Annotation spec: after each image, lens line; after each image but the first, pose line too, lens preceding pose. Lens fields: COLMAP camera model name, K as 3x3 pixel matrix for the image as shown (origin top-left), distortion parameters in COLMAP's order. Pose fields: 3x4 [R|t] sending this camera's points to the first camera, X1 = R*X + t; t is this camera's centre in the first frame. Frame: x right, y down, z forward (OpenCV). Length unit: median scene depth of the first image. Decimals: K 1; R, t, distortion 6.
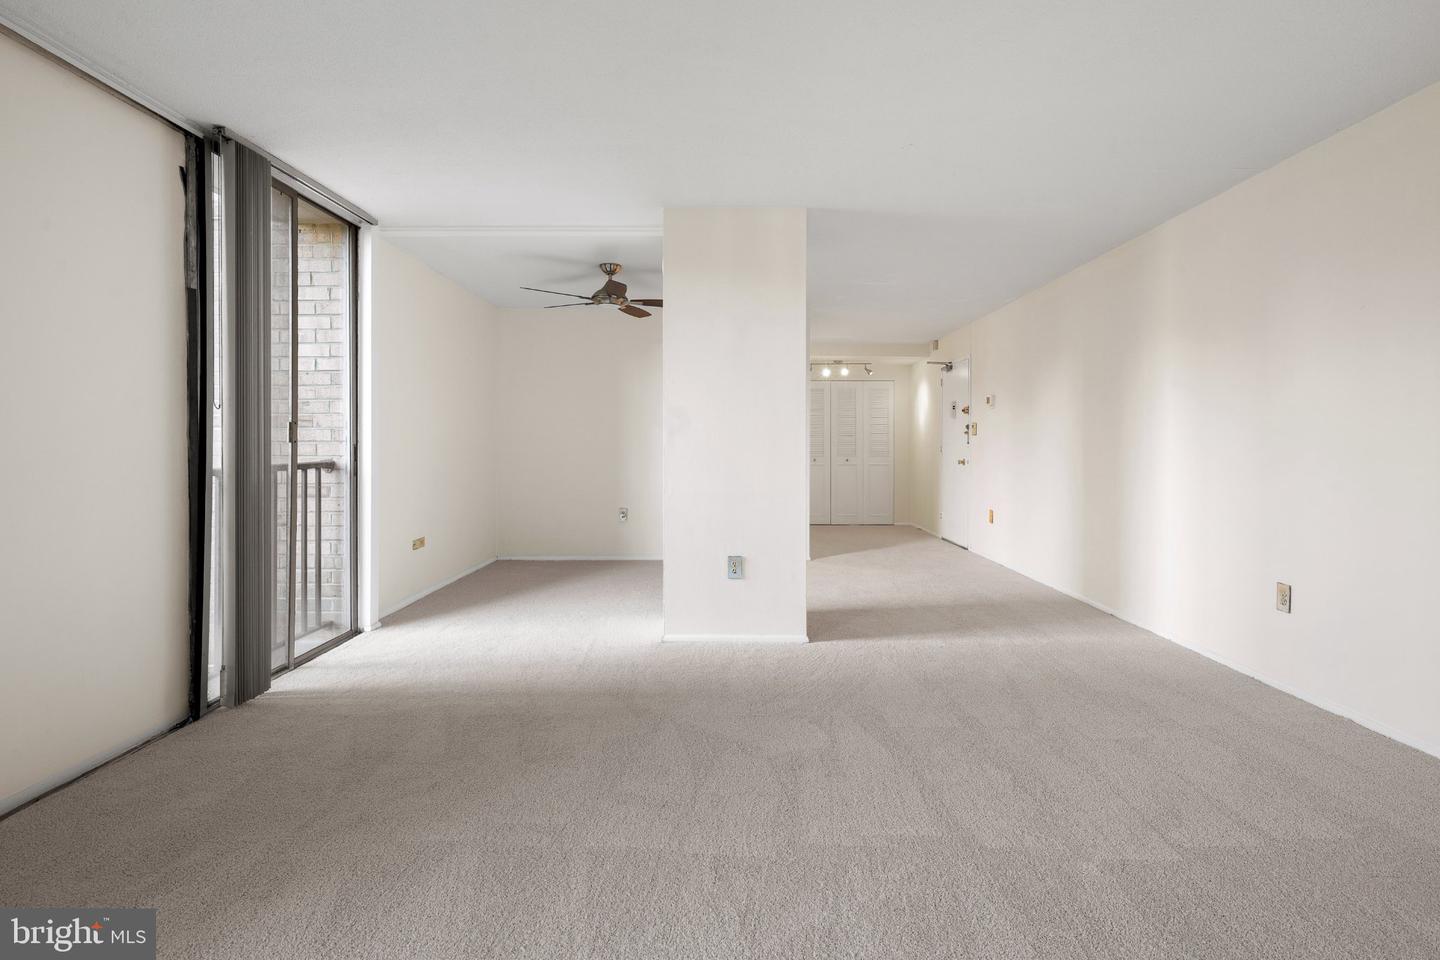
lens RADIAL K [[684.9, 0, 723.0], [0, 684.9, 447.6], [0, 0, 1]] dist [0.000711, 0.000245]
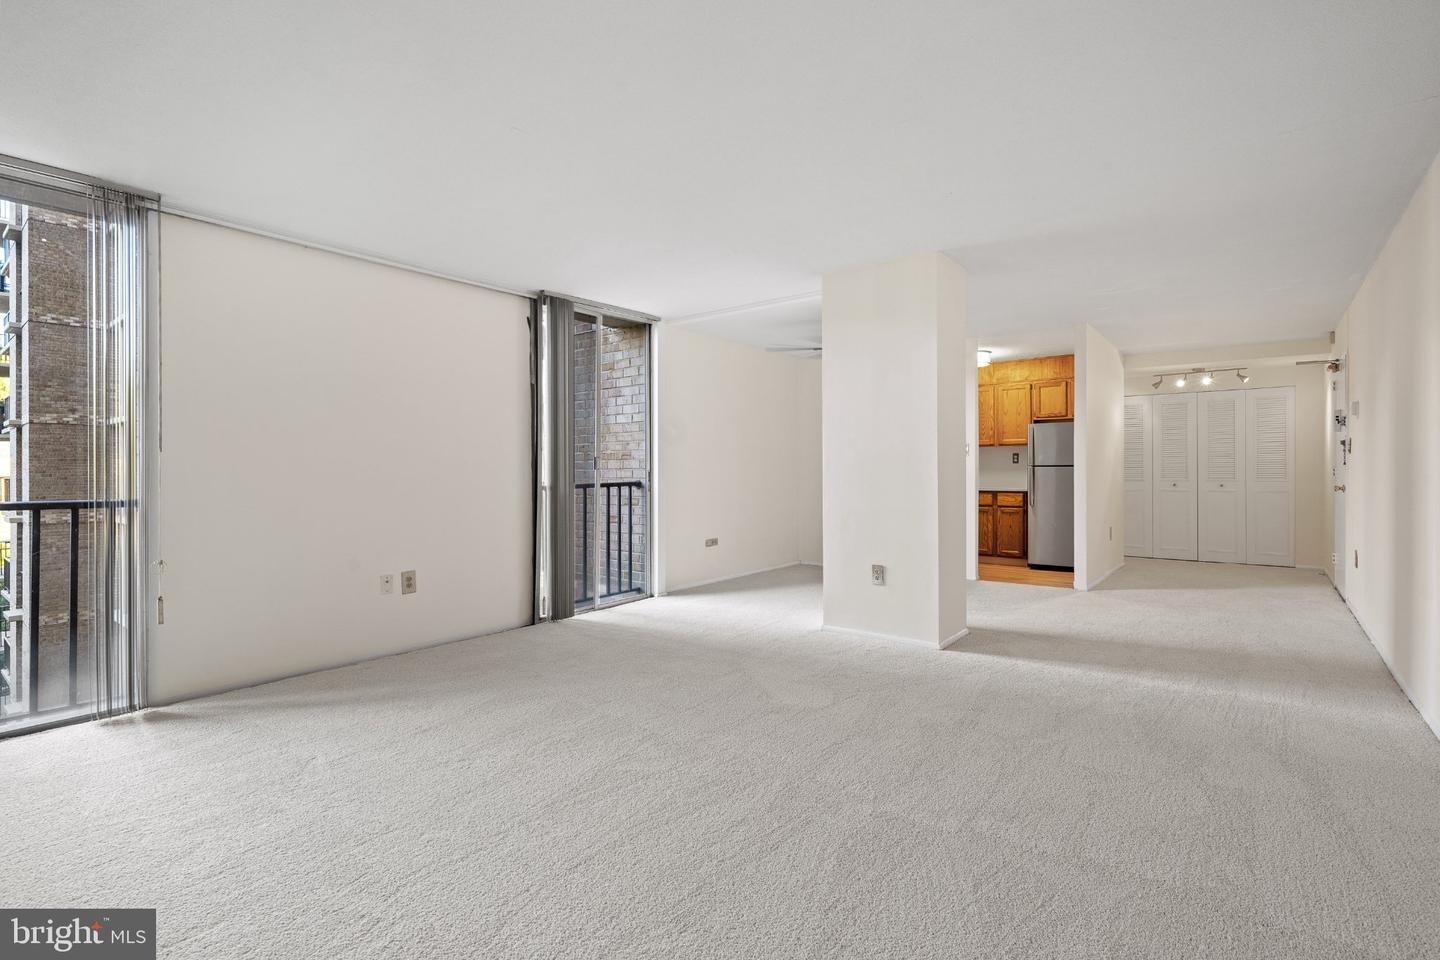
lens RADIAL K [[669.0, 0, 720.2], [0, 669.0, 472.2], [0, 0, 1]] dist [0.000984, 0.000211]
pose [[0.786410, -0.004055, -0.617692, 0.482589], [0.003953, 0.999991, -0.001531, 0.001988], [0.617692, -0.001238, 0.786419, -0.050451]]
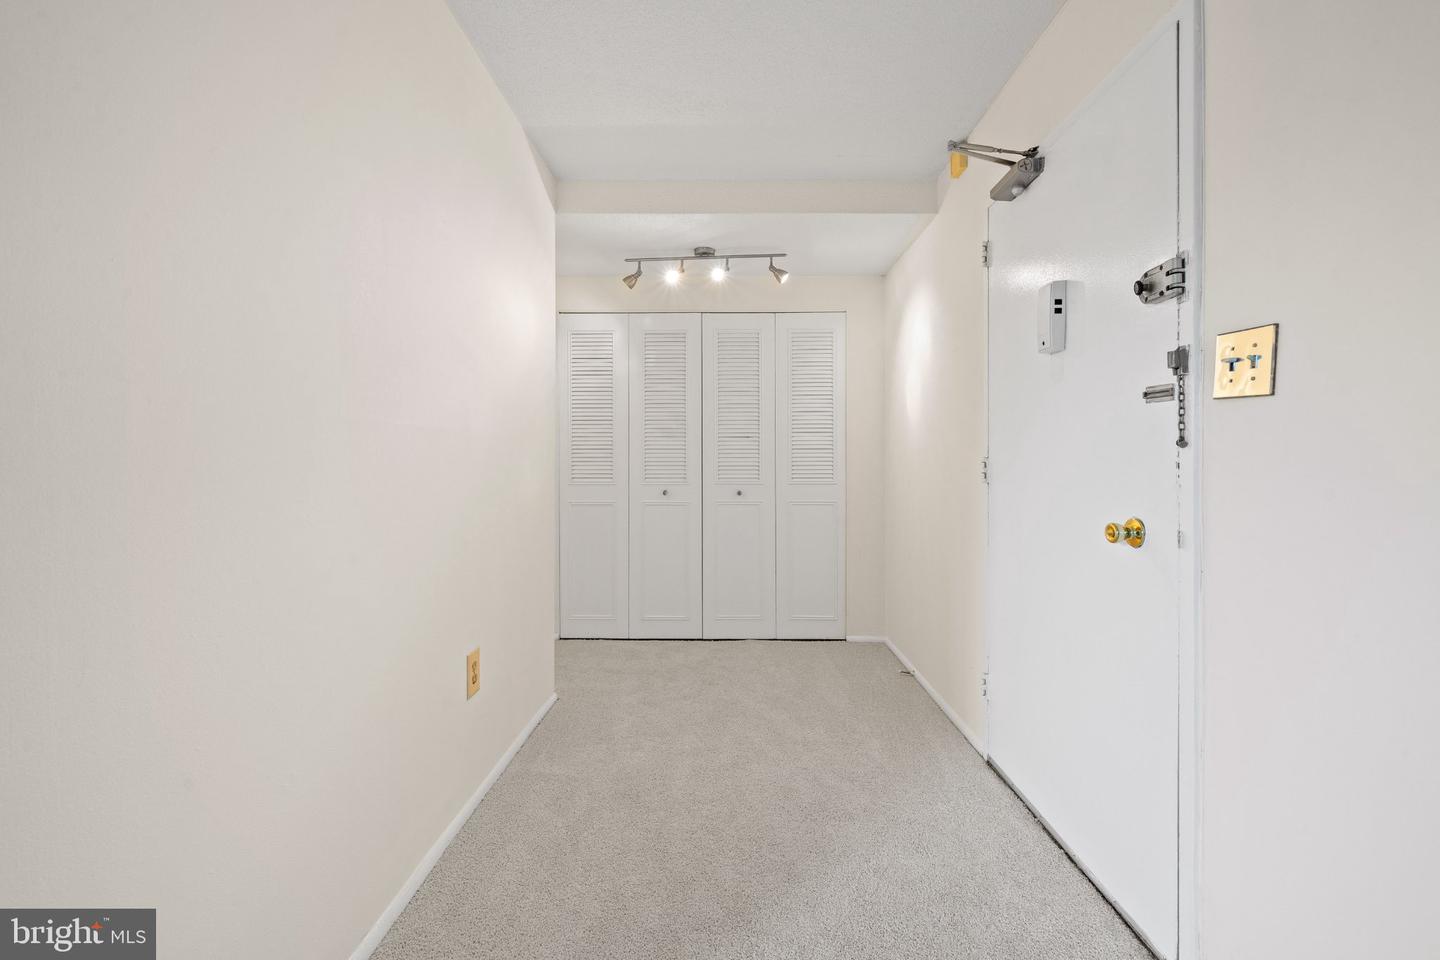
lens RADIAL K [[569.6, 0, 718.2], [0, 569.6, 462.6], [0, 0, 1]] dist [0.000371, 0.000003]
pose [[0.999962, -0.002470, -0.008398, 0.403021], [0.002464, 0.999997, -0.000710, -0.002625], [0.008399, 0.000689, 0.999964, 1.496958]]
